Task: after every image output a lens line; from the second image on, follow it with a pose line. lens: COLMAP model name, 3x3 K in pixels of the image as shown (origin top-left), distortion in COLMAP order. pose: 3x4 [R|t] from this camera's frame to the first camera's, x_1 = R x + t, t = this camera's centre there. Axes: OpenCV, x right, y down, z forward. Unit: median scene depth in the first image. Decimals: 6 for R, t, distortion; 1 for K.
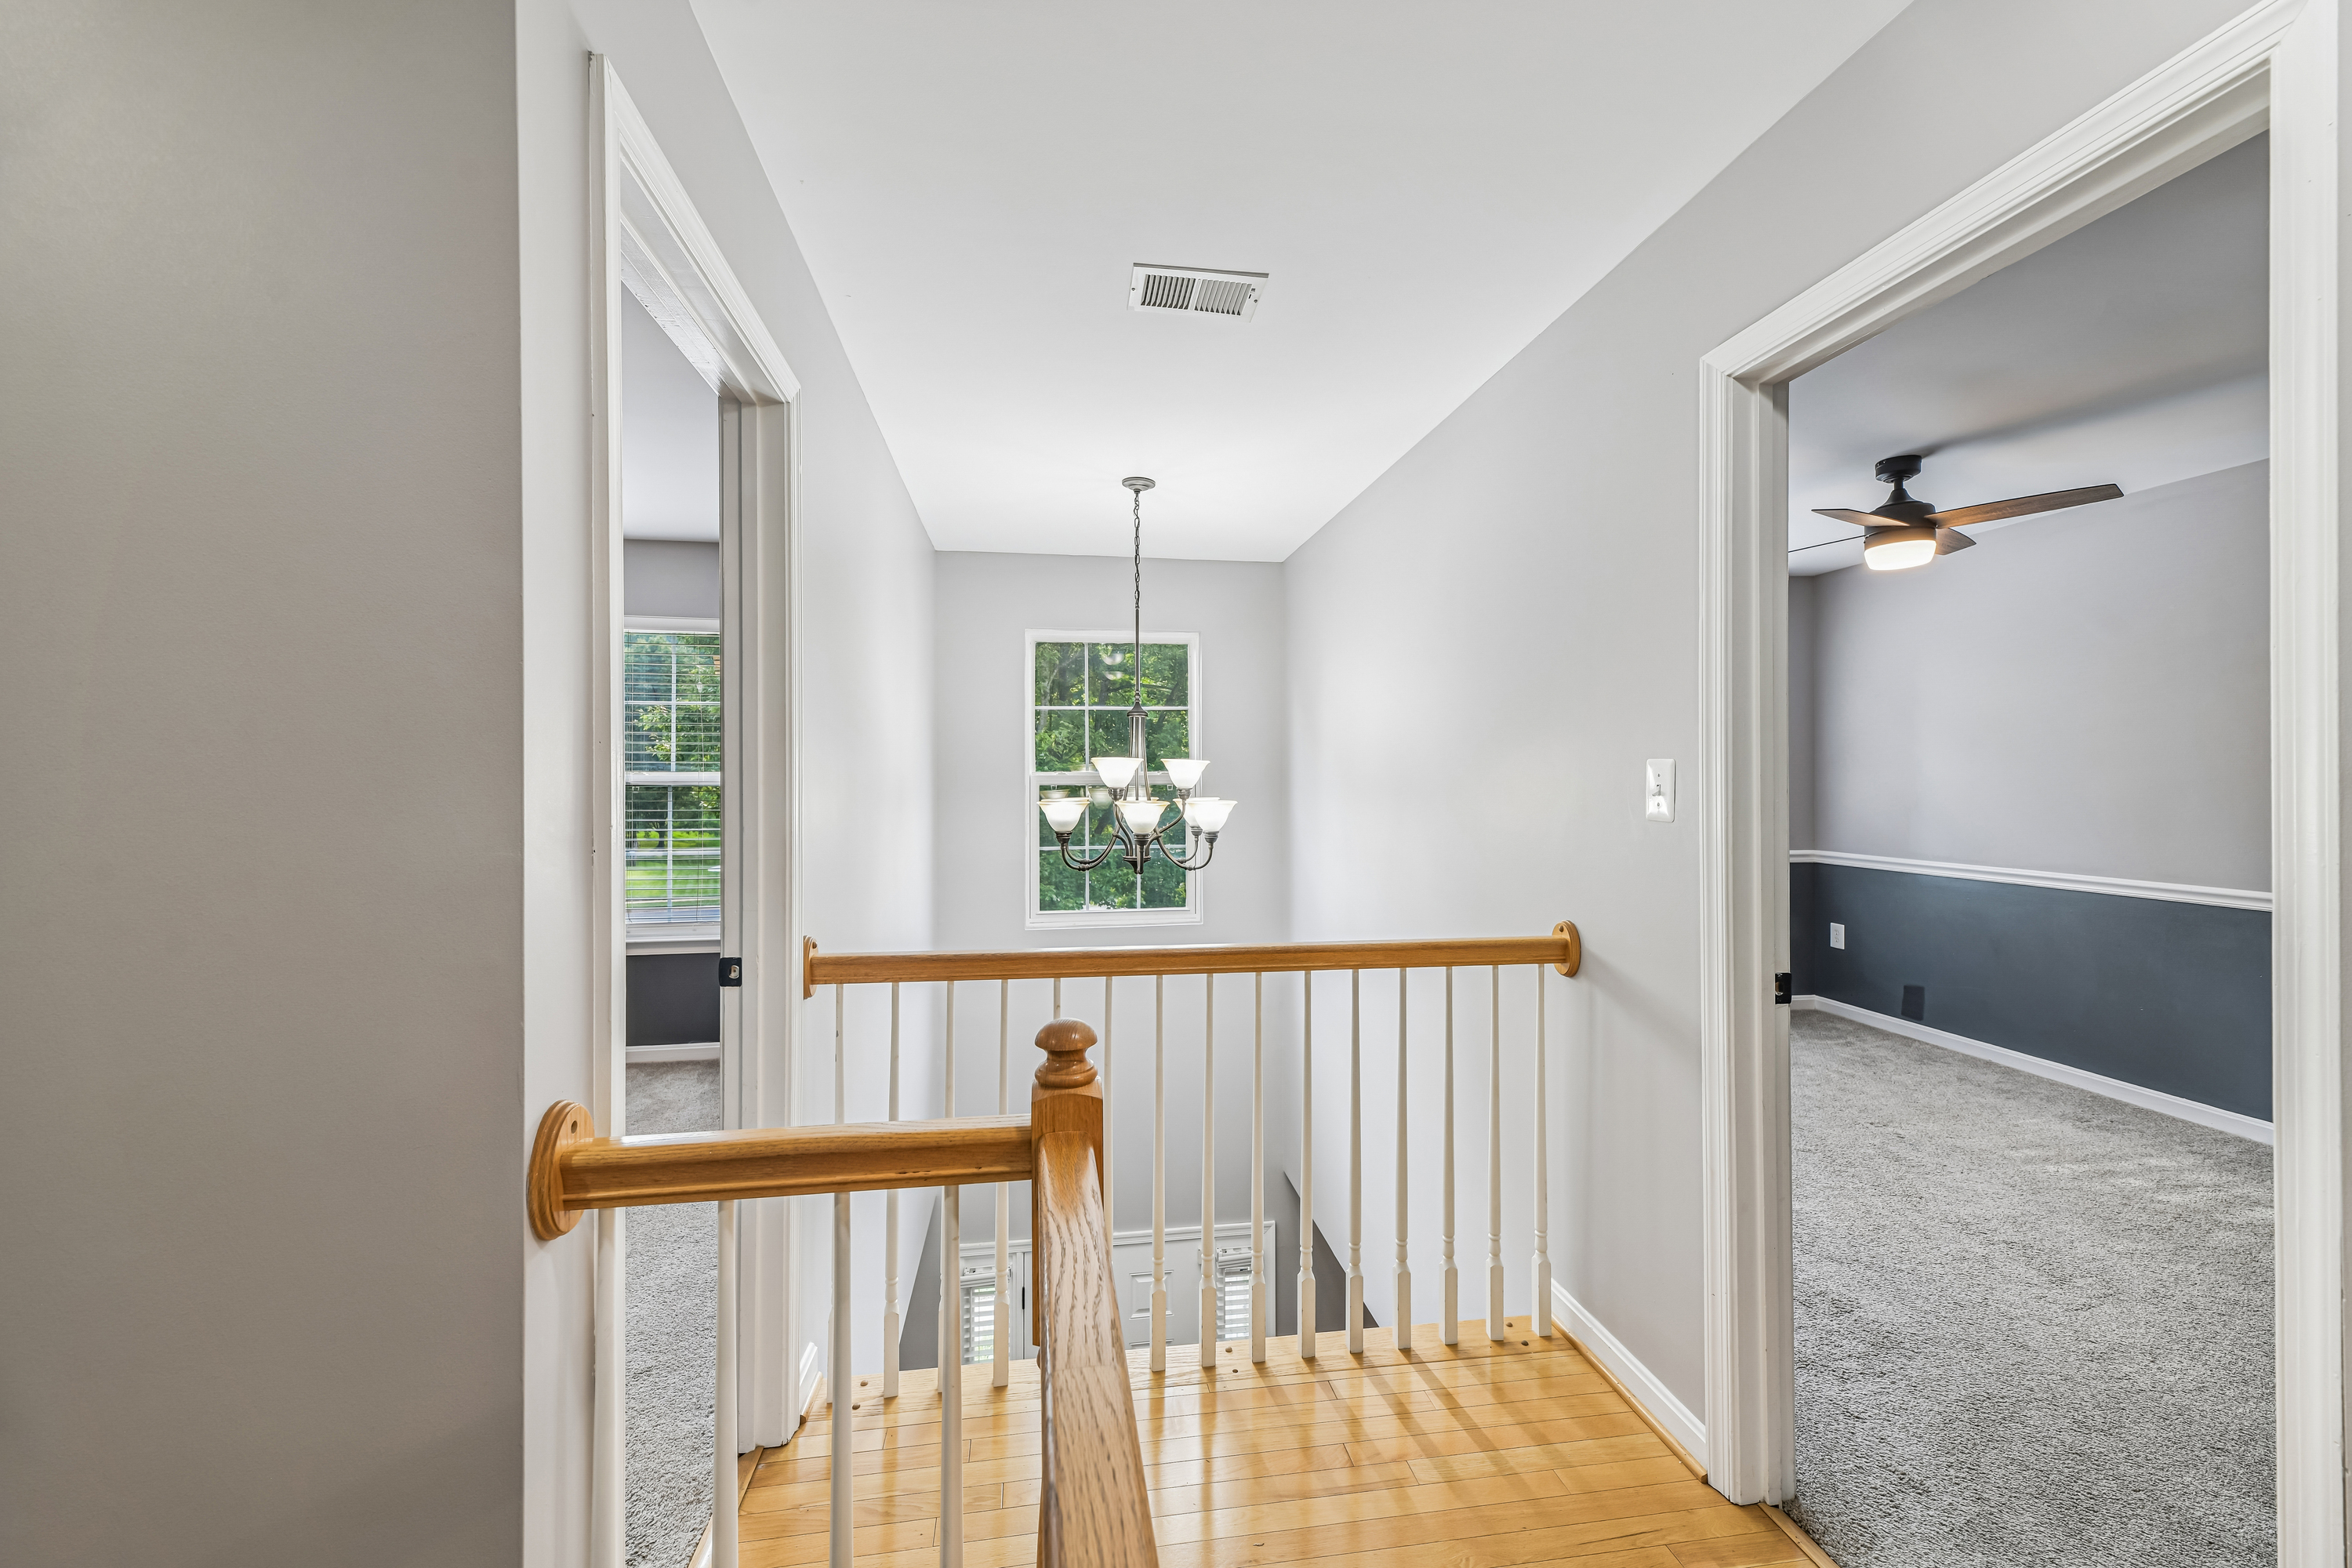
lens RADIAL K [[942.1, 0, 1182.6], [0, 942.1, 780.1], [0, 0, 1]] dist [0.020350, -0.003656]
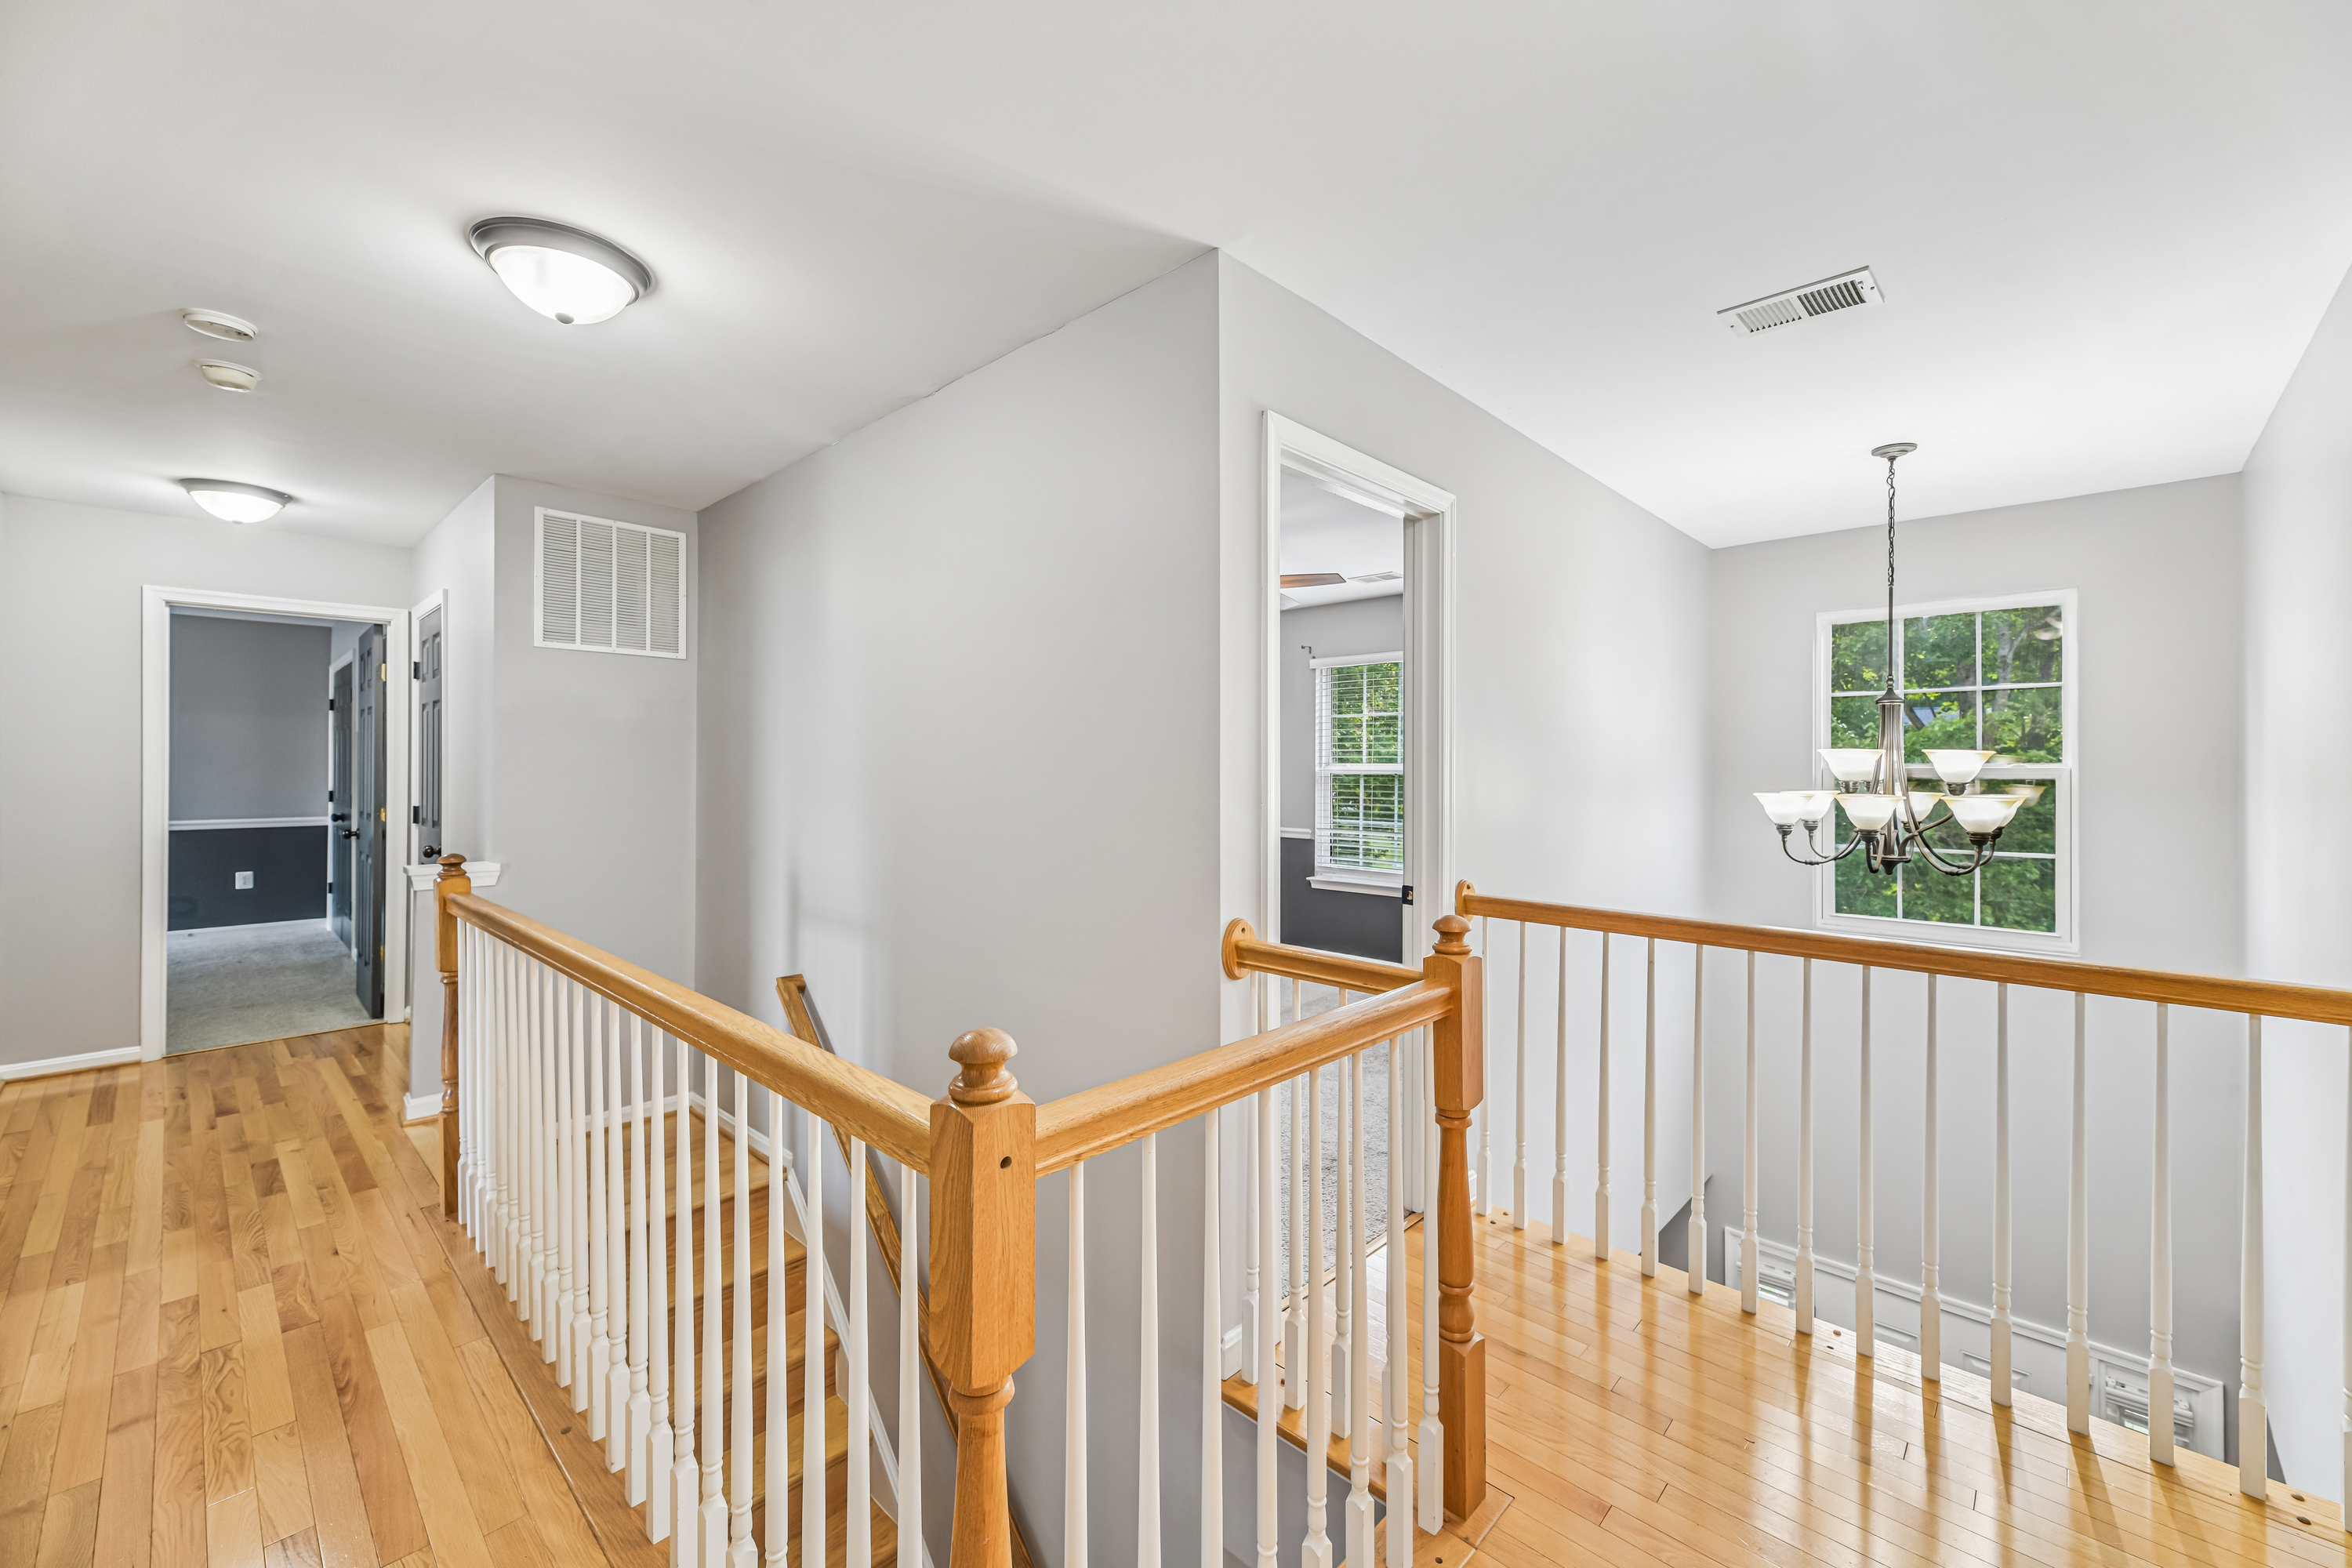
lens RADIAL K [[942.1, 0, 1182.6], [0, 942.1, 780.1], [0, 0, 1]] dist [0.020350, -0.003656]
pose [[0.608152, 0.015987, -0.793659, 0.273251], [-0.009460, 0.999872, 0.012892, 0.001073], [0.793764, -0.000332, 0.608226, -0.112068]]
